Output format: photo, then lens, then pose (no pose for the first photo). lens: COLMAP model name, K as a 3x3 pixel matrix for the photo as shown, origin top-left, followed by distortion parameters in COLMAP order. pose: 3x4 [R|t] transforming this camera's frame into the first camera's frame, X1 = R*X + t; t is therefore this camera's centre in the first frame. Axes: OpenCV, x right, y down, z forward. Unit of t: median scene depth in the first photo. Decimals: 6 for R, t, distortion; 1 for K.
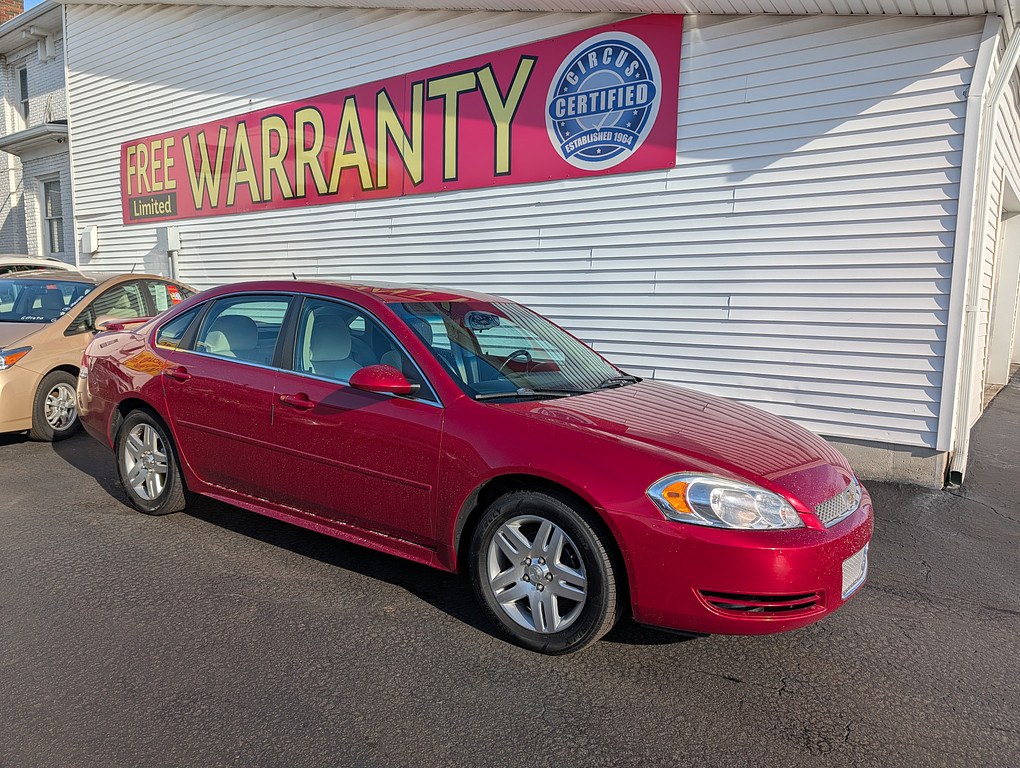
lens RADIAL K [[722.8, 0, 505.3], [0, 722.8, 379.6], [0, 0, 1]] dist [0.002016, -0.010448]
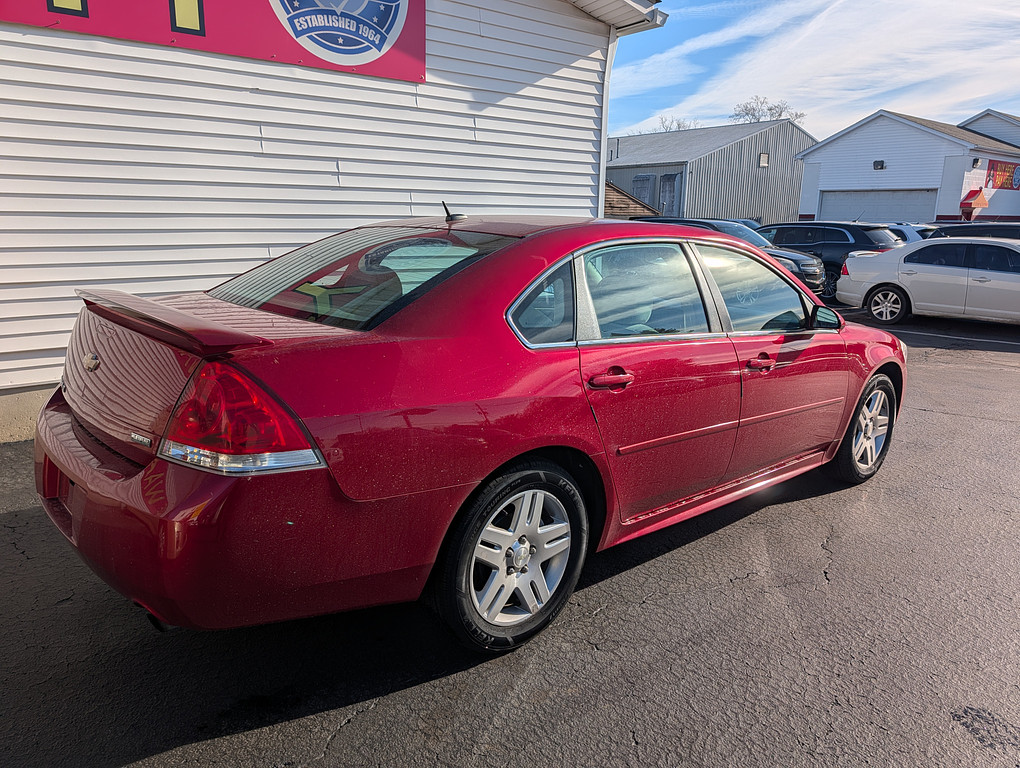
lens RADIAL K [[722.8, 0, 506.4], [0, 722.8, 389.5], [0, 0, 1]] dist [0.002016, -0.010448]
pose [[0.249636, -0.232729, 0.939957, -0.692739], [0.096138, 0.971850, 0.215093, -0.085945], [-0.963556, 0.036671, 0.264983, 0.607031]]
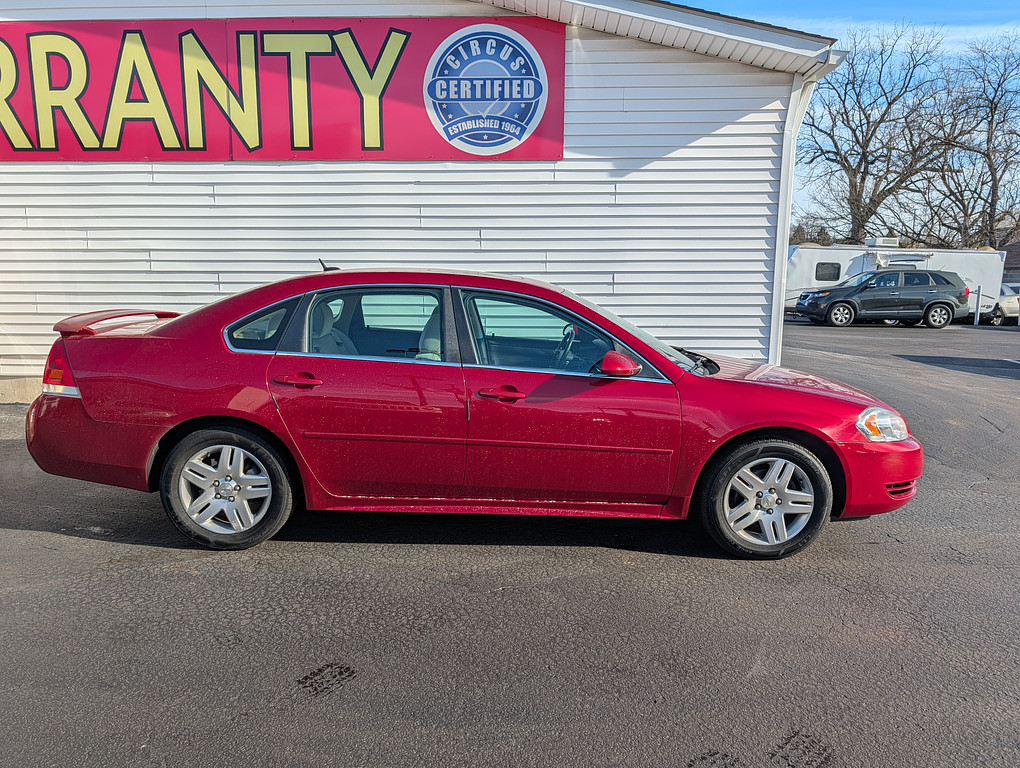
lens RADIAL K [[722.8, 0, 515.7], [0, 722.8, 384.4], [0, 0, 1]] dist [0.002016, -0.010448]
pose [[0.819569, -0.102469, 0.563744, -0.467009], [0.071264, 0.994469, 0.077157, -0.033354], [-0.568532, -0.023061, 0.822338, 0.092649]]
